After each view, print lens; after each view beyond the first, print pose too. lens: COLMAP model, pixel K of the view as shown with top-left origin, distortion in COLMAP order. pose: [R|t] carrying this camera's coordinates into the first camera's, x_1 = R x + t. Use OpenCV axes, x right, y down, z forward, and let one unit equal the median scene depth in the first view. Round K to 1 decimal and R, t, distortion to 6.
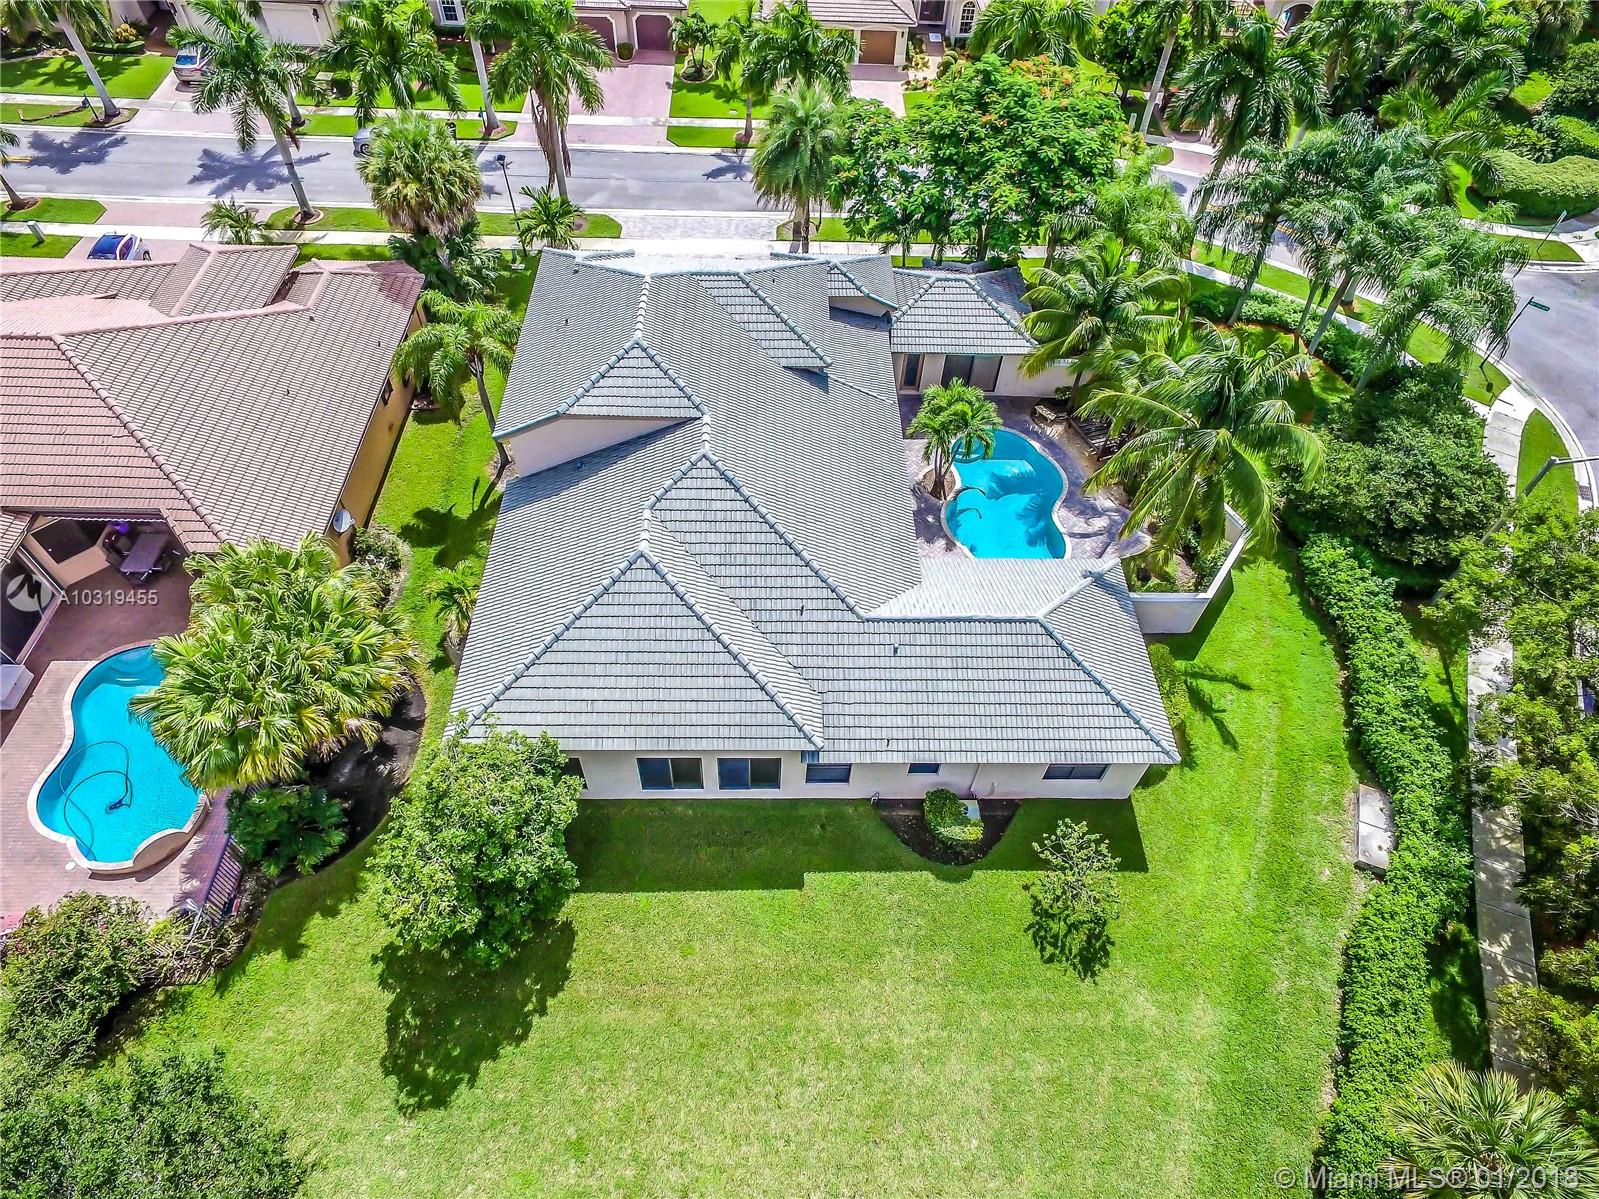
lens RADIAL K [[946.2, 0, 799.5], [0, 946.2, 599.5], [0, 0, 1]] dist [0.001198, 0.001691]
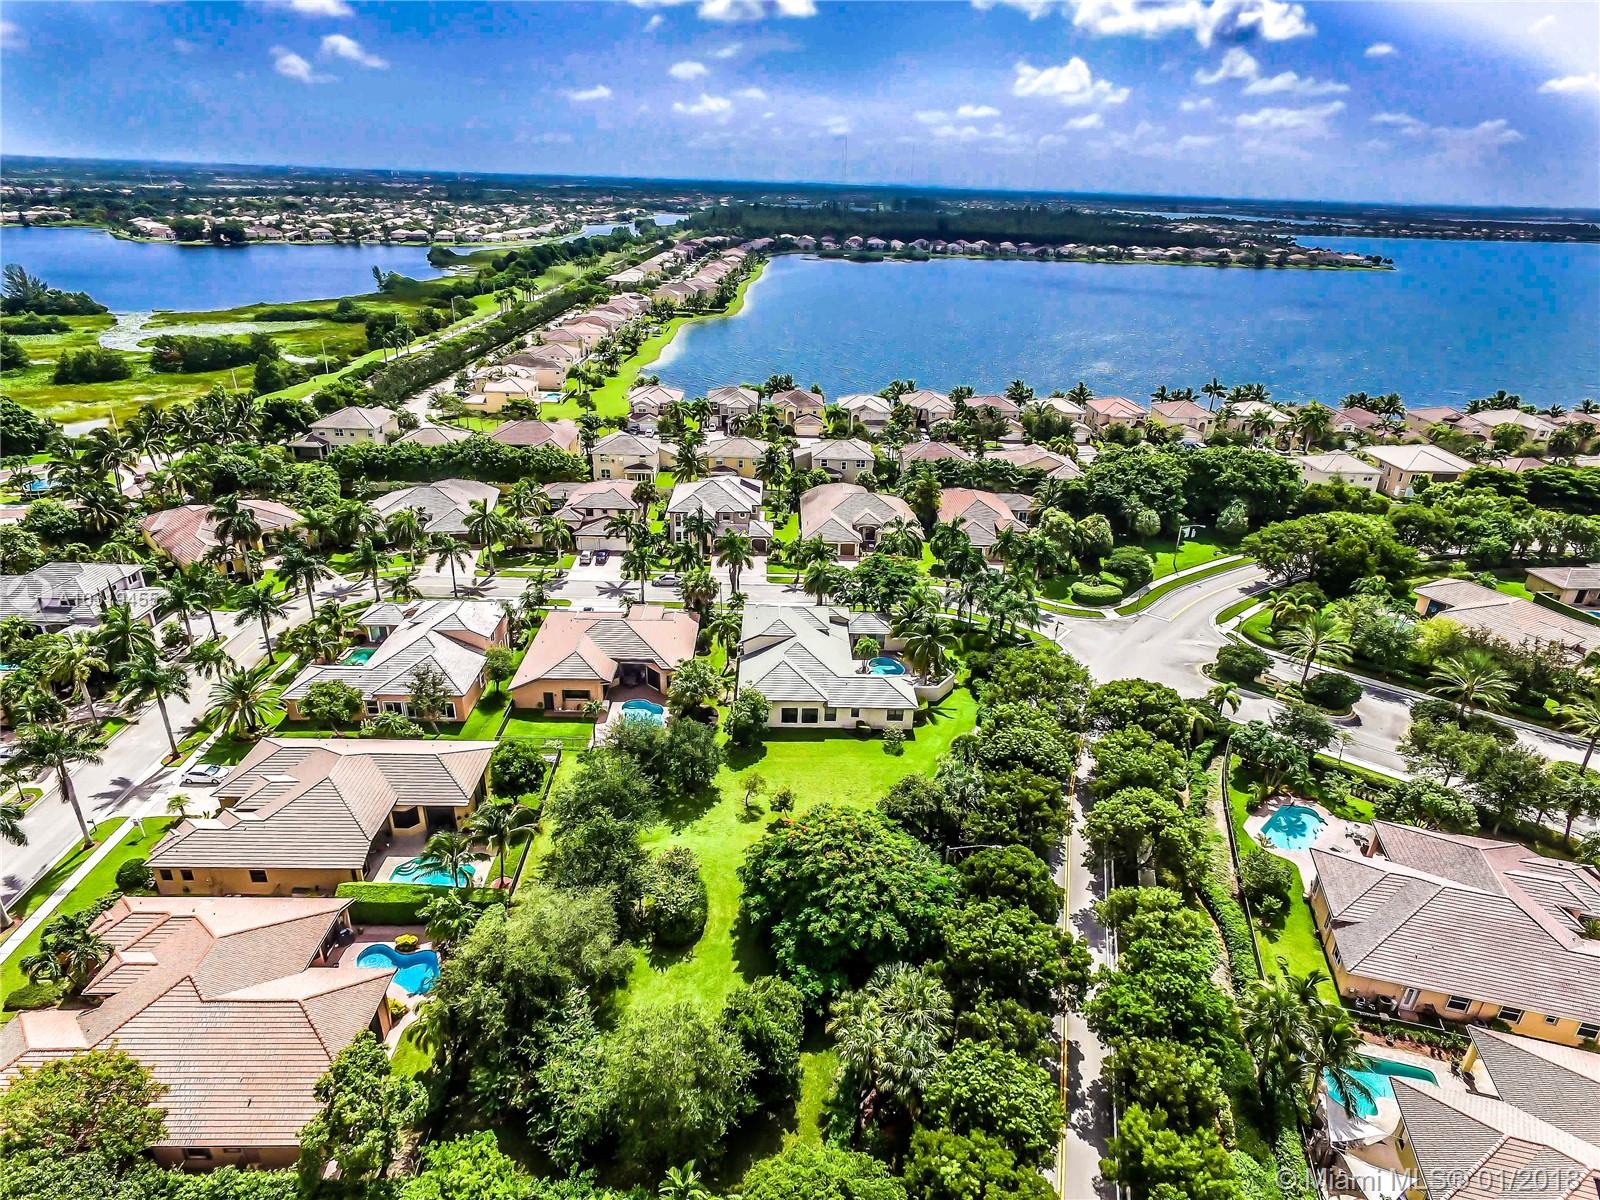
lens RADIAL K [[946.8, 0, 800.0], [0, 946.8, 600.0], [0, 0, 1]] dist [0.001198, 0.001691]
pose [[0.999975, -0.005051, -0.004997, -0.045691], [0.002246, 0.891973, -0.452082, 0.955342], [0.006741, 0.452060, 0.891962, -1.681037]]
